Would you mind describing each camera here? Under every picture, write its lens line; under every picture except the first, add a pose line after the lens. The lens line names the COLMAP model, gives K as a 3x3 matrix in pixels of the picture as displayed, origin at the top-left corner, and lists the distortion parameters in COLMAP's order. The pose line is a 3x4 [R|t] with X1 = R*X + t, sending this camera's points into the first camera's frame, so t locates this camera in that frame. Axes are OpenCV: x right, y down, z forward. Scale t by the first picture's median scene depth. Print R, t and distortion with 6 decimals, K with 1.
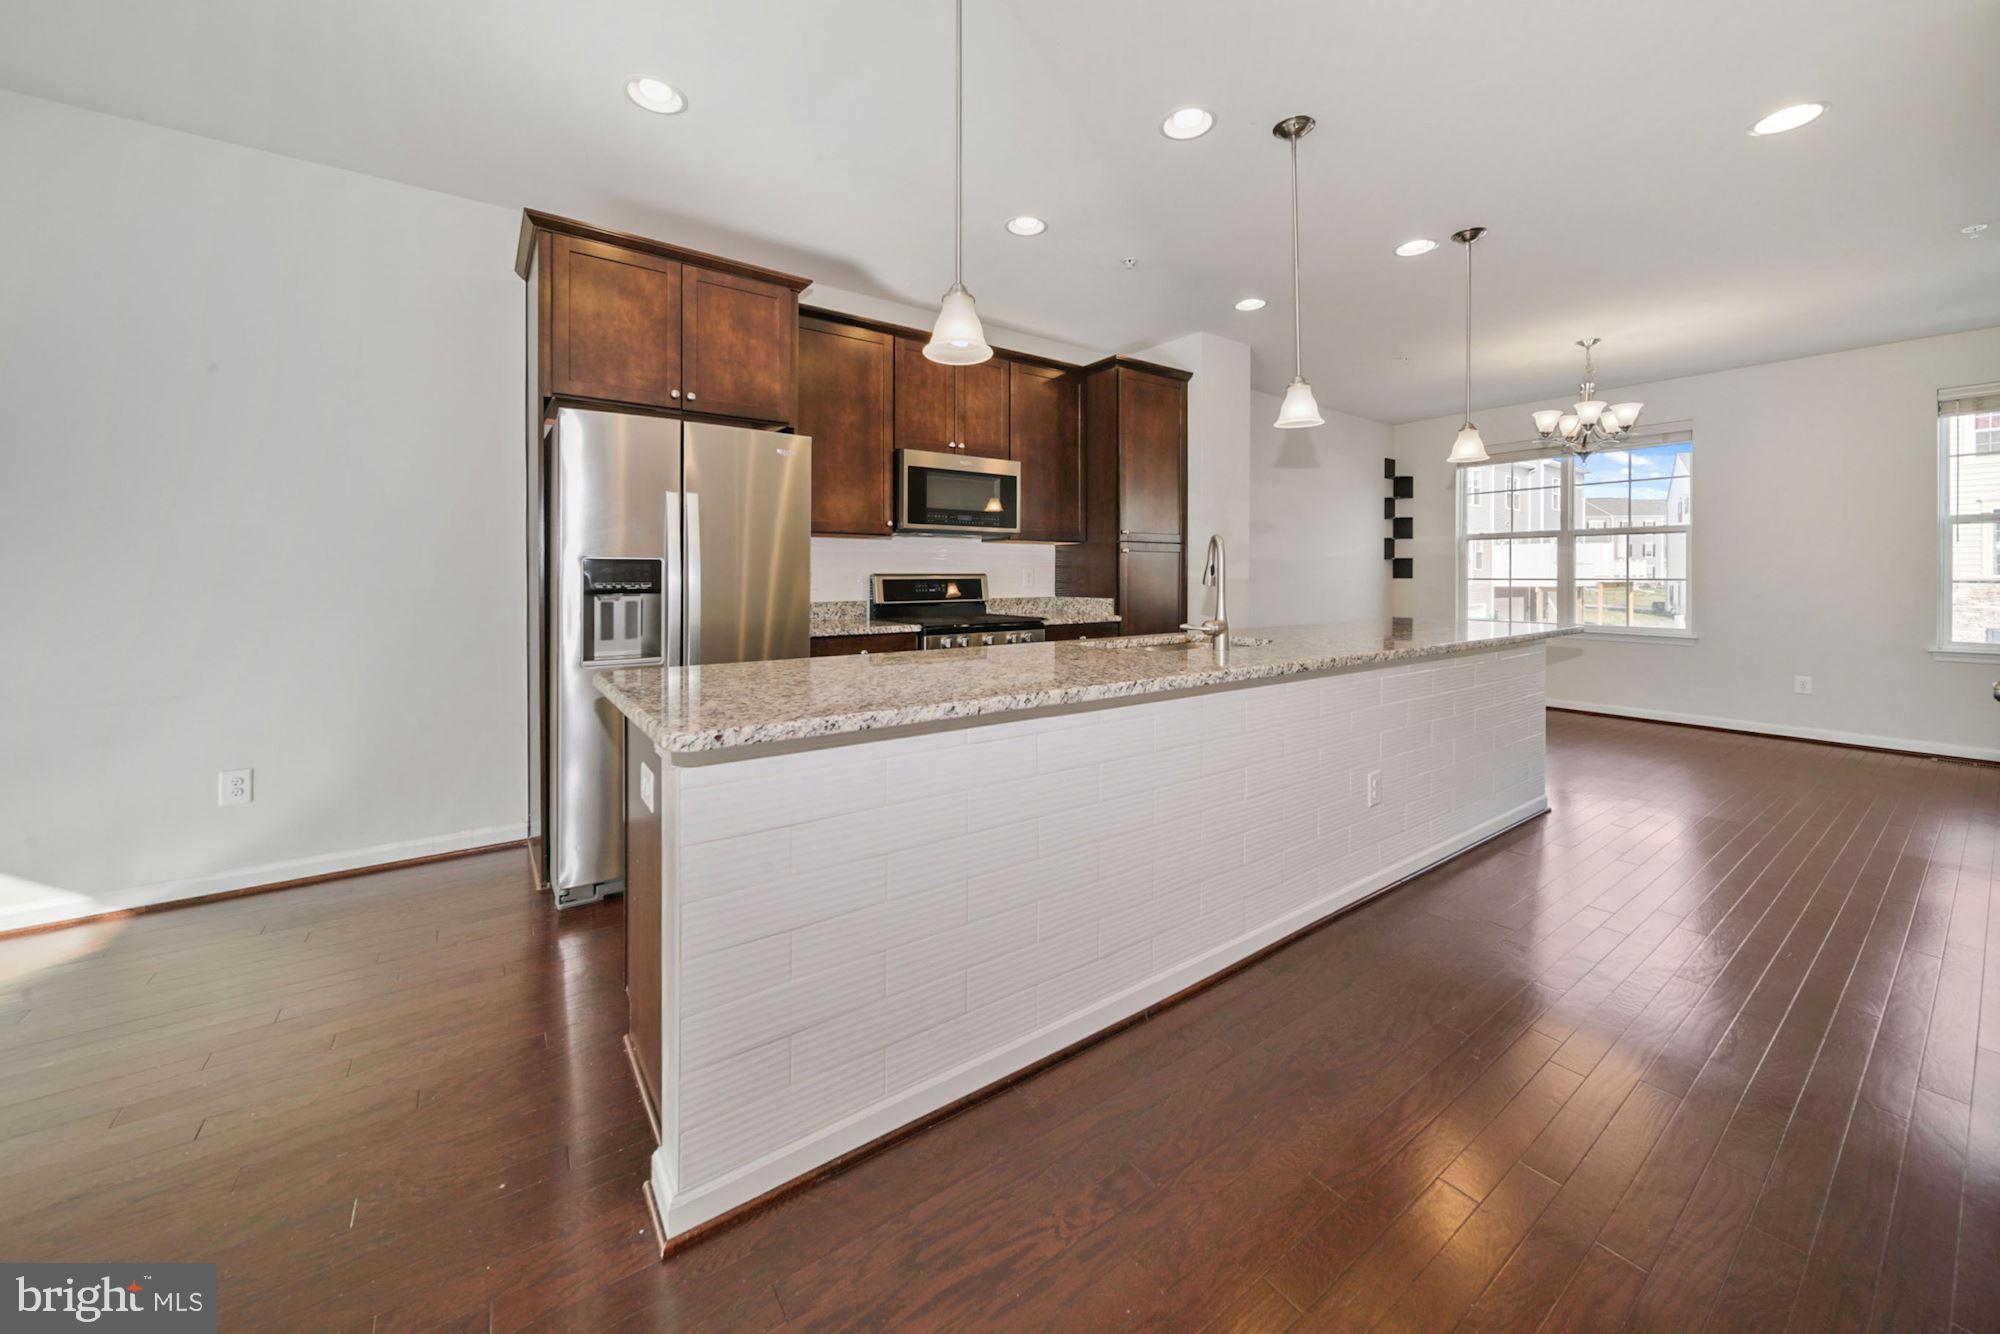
lens RADIAL K [[728.5, 0, 988.8], [0, 728.5, 585.8], [0, 0, 1]] dist [0.002766, 0.000228]
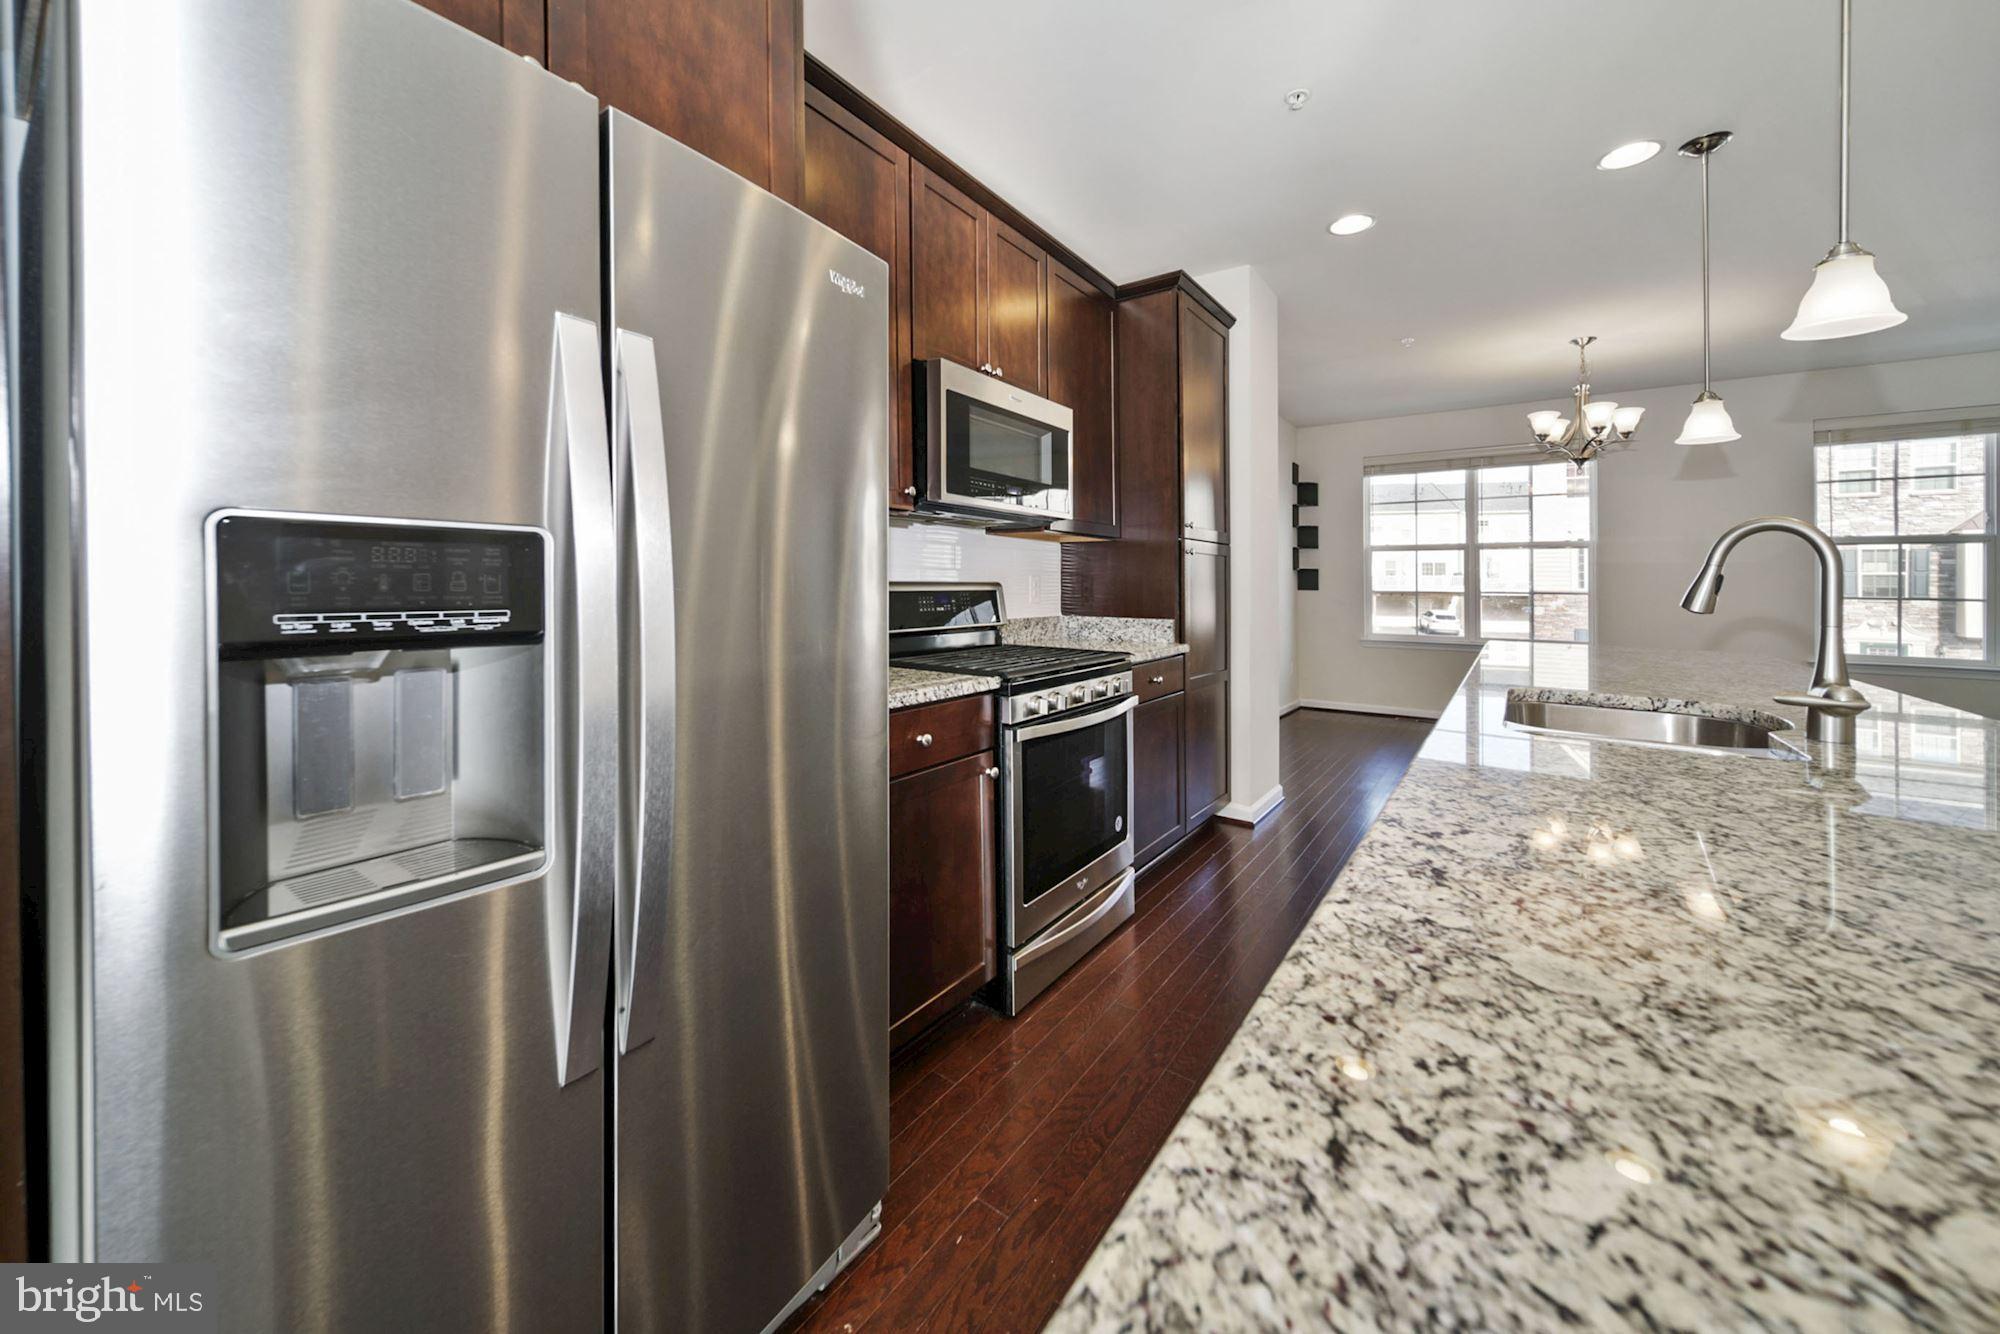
lens RADIAL K [[728.5, 0, 988.5], [0, 728.5, 604.3], [0, 0, 1]] dist [0.002766, 0.000228]
pose [[0.942312, -0.001103, 0.334735, -0.222401], [-0.004102, 0.999881, 0.014843, -0.006626], [-0.334712, -0.015359, 0.942195, 0.385126]]
